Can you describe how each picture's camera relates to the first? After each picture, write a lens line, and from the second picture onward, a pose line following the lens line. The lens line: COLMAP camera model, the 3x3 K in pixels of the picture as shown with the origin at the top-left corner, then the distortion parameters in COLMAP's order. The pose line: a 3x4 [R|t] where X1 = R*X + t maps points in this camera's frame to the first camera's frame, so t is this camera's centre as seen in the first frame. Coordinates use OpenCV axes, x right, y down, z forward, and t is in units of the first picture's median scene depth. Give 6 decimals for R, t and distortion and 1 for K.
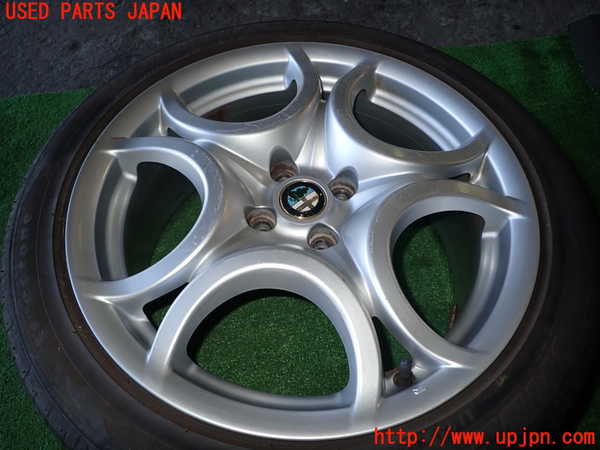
lens RADIAL K [[429.8, 0, 300.9], [0, 429.8, 228.1], [0, 0, 1]] dist [-0.019720, -0.015470]
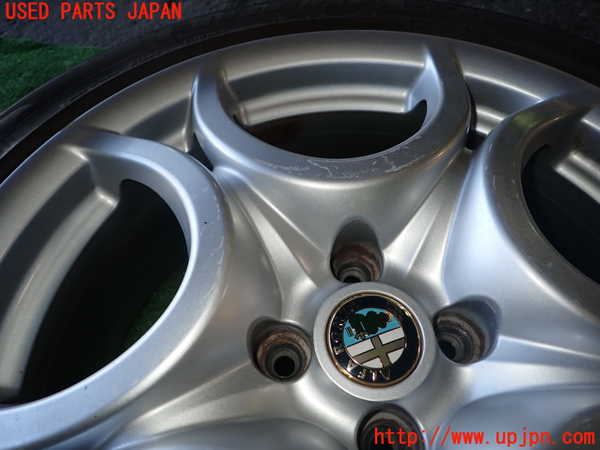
lens RADIAL K [[429.8, 0, 297.1], [0, 429.8, 222.6], [0, 0, 1]] dist [-0.019720, -0.015470]
pose [[0.935735, 0.276189, -0.219361, -0.005891], [-0.282122, 0.959368, 0.004449, -0.160105], [0.211677, 0.057724, 0.975634, 0.463049]]
